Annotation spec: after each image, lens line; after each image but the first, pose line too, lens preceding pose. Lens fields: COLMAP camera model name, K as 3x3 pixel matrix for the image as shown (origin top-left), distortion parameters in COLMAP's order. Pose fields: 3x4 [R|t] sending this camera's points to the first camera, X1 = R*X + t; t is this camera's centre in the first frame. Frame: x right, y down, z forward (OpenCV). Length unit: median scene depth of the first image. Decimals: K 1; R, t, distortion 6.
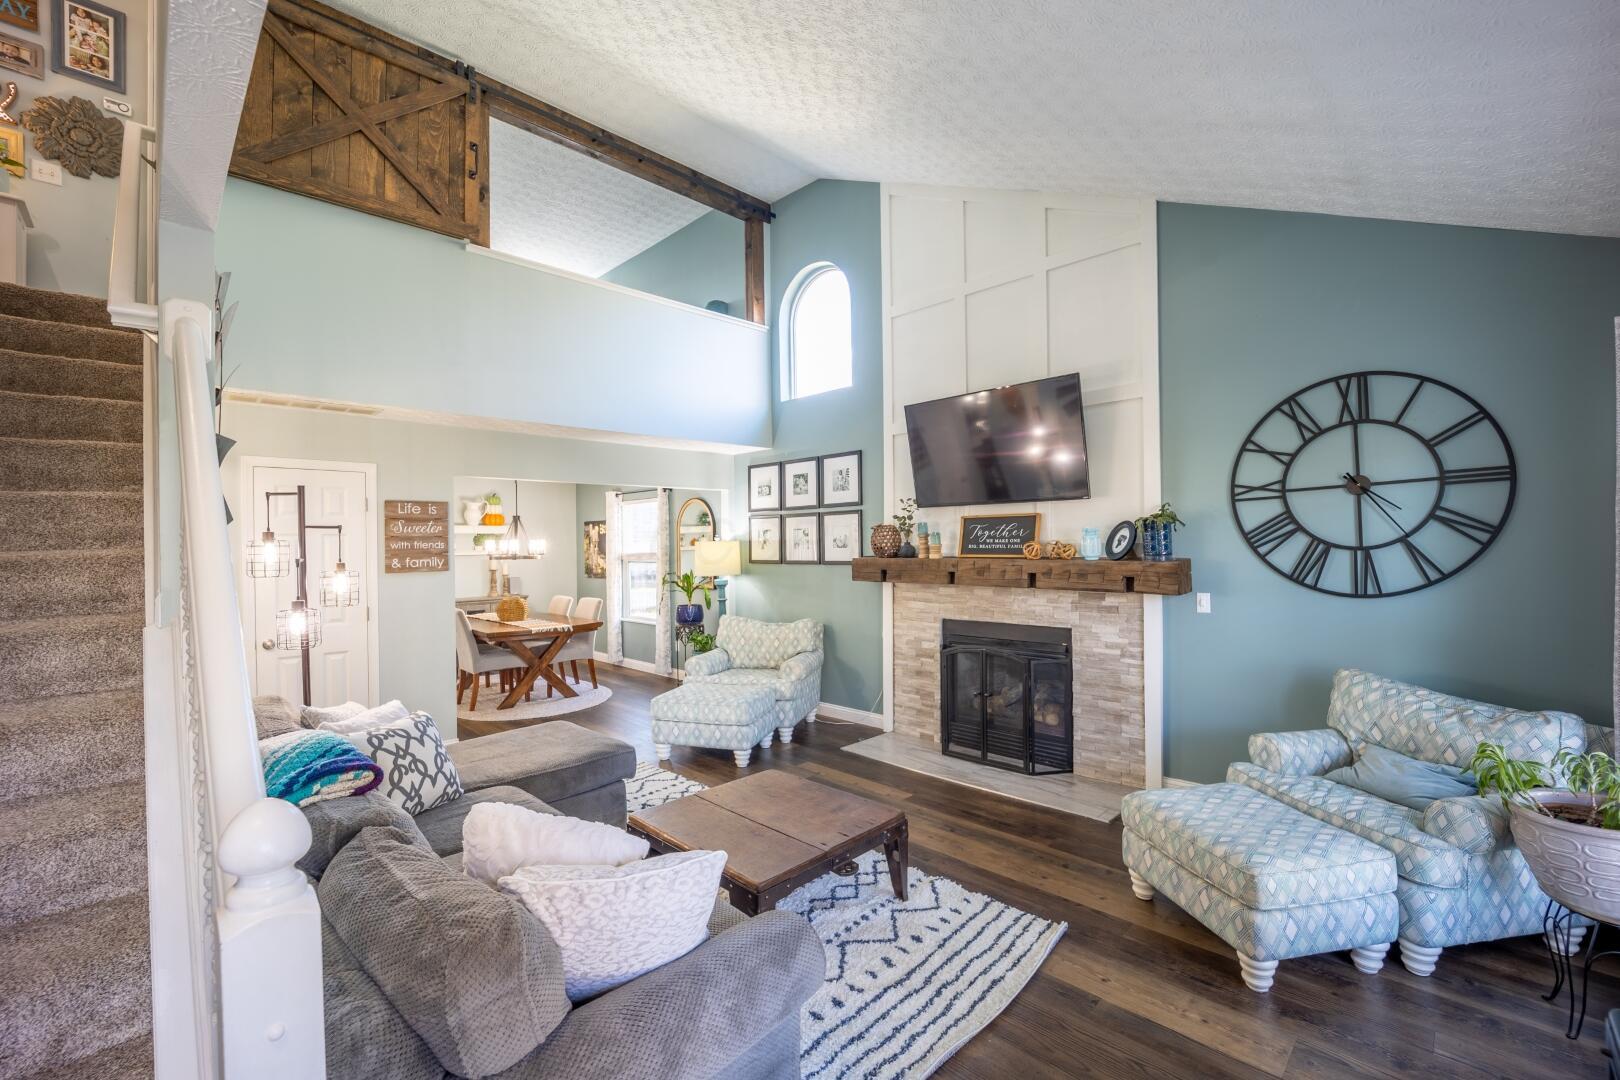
lens RADIAL K [[660.8, 0, 841.7], [0, 660.8, 538.8], [0, 0, 1]] dist [-0.022987, 0.001313]
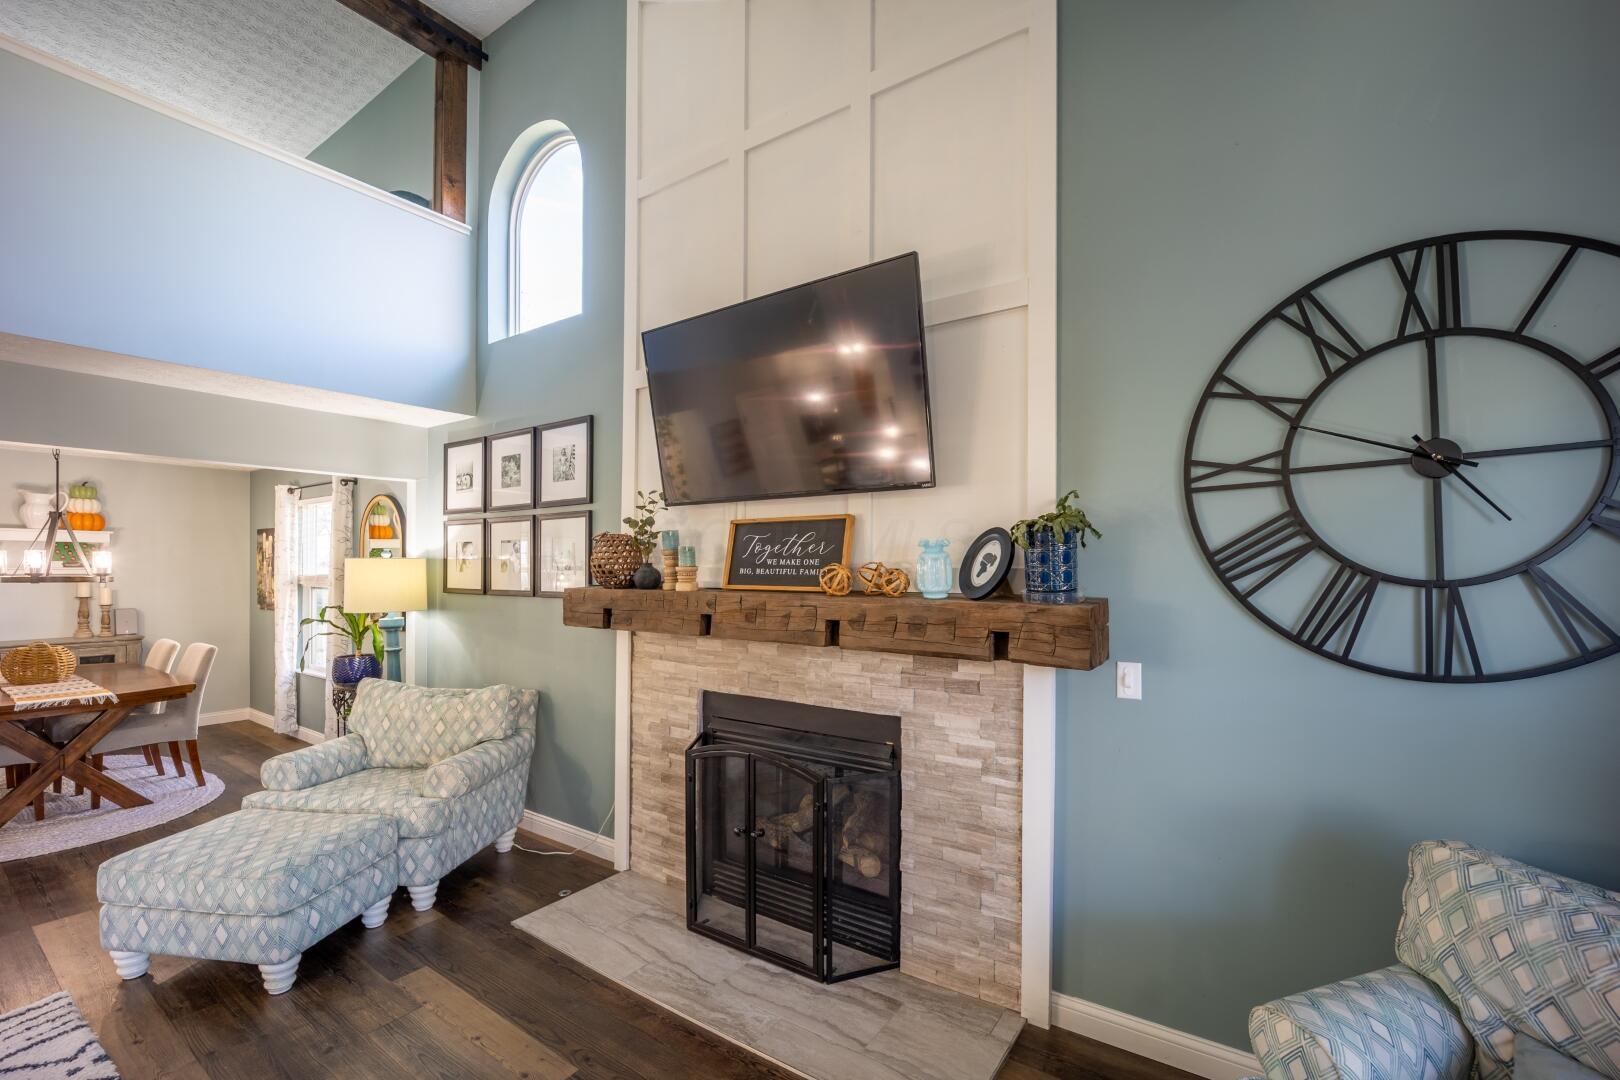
lens RADIAL K [[660.8, 0, 827.8], [0, 660.8, 569.4], [0, 0, 1]] dist [-0.022987, 0.001313]
pose [[0.986042, 0.015223, 0.165799, 0.178843], [-0.016233, 0.999857, 0.004738, 0.006233], [-0.165703, -0.007363, 0.986148, 0.422044]]
